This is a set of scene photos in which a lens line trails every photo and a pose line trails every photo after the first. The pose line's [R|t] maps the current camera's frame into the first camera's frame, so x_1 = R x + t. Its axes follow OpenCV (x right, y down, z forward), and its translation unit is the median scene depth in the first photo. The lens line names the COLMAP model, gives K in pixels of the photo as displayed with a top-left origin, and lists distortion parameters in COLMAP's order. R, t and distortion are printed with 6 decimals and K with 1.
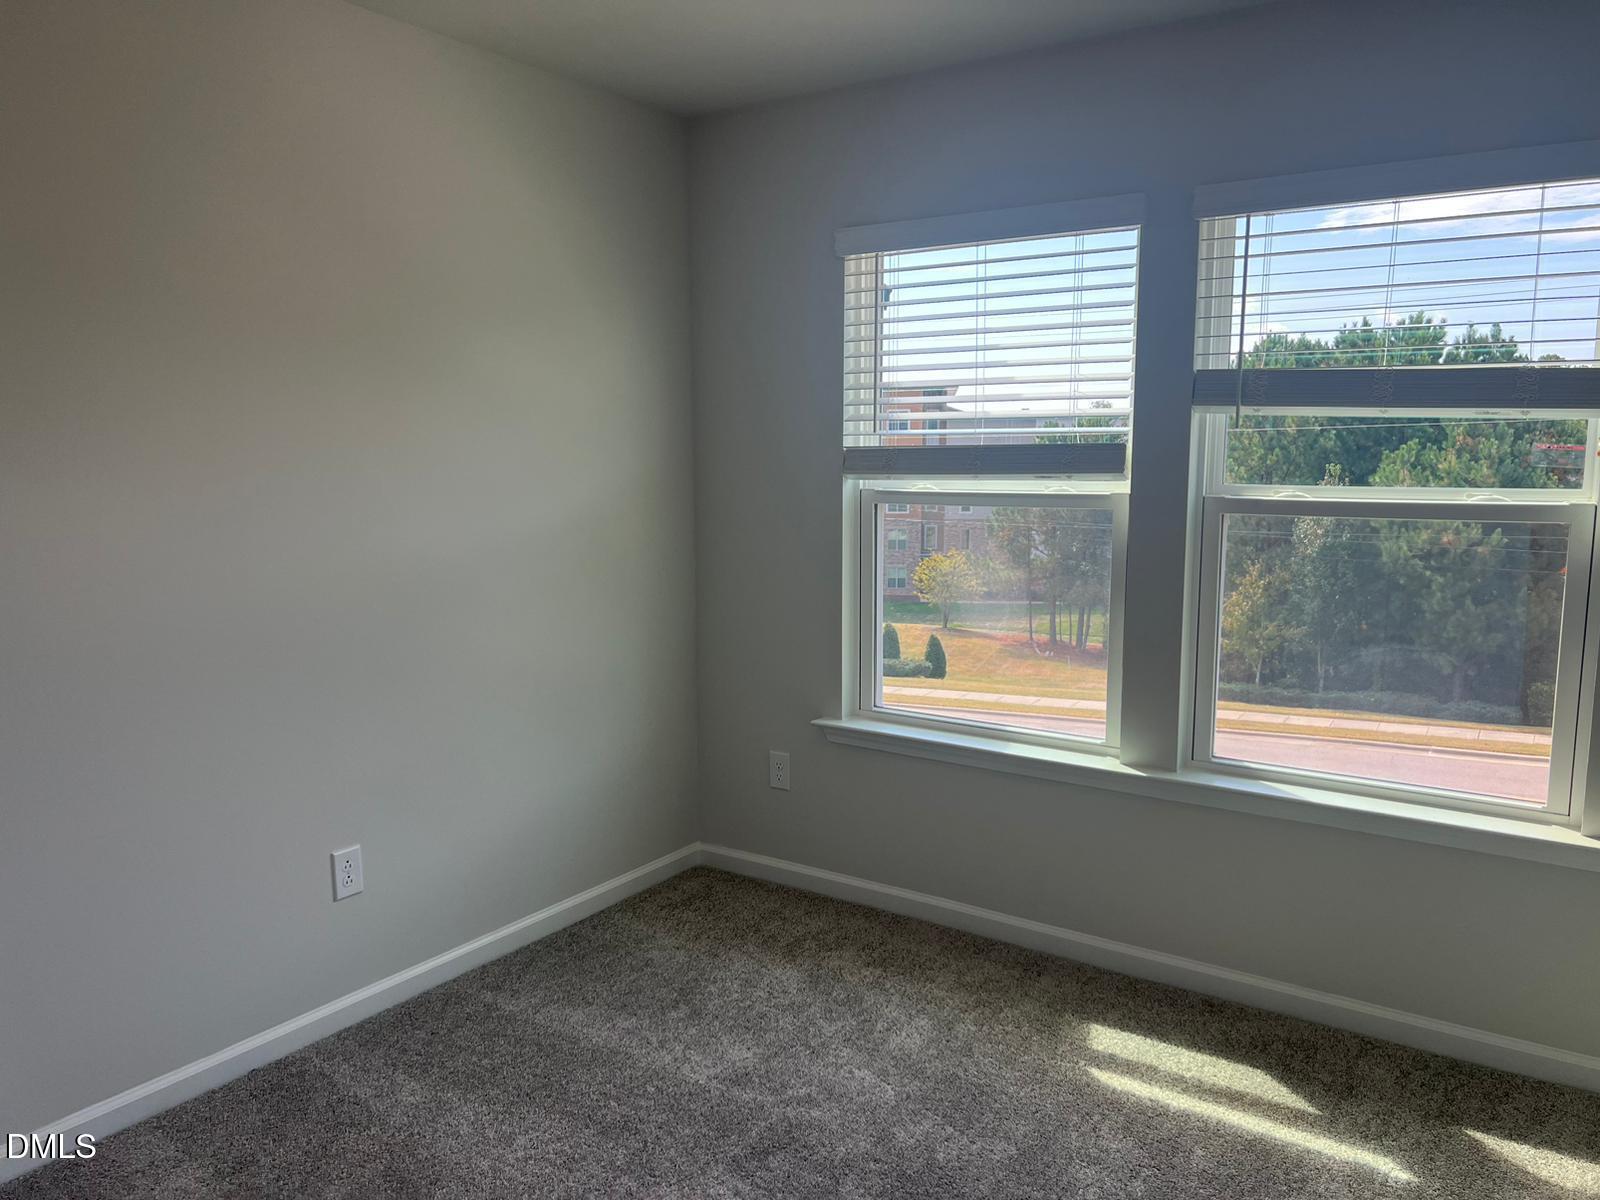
lens RADIAL K [[1260.9, 0, 800.0], [0, 1260.9, 600.0], [0, 0, 1]] dist [-0.001344, -0.006222]
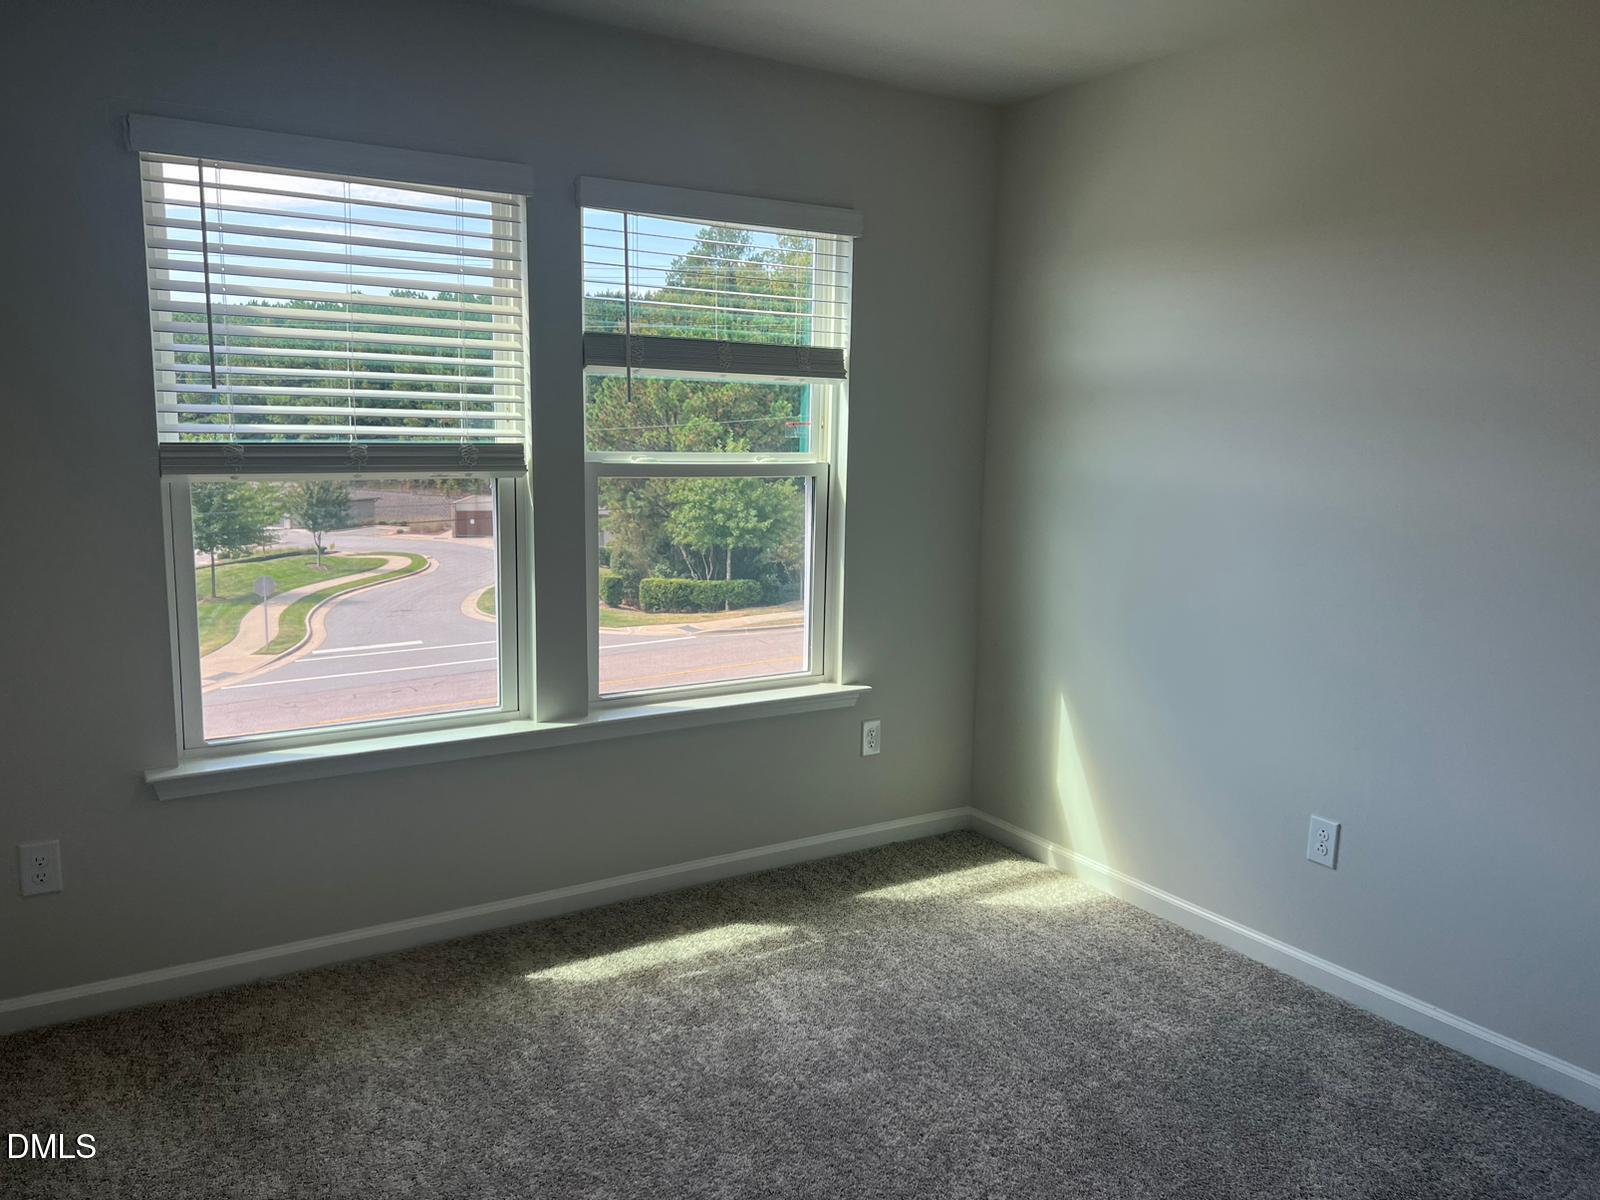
lens RADIAL K [[1187.3, 0, 806.7], [0, 1187.3, 610.8], [0, 0, 1]] dist [0.077666, -0.113824]
pose [[0.356250, -0.138881, 0.924012, -0.548628], [0.096077, 0.989095, 0.111621, -0.048903], [-0.929438, 0.049011, 0.365708, 0.411127]]
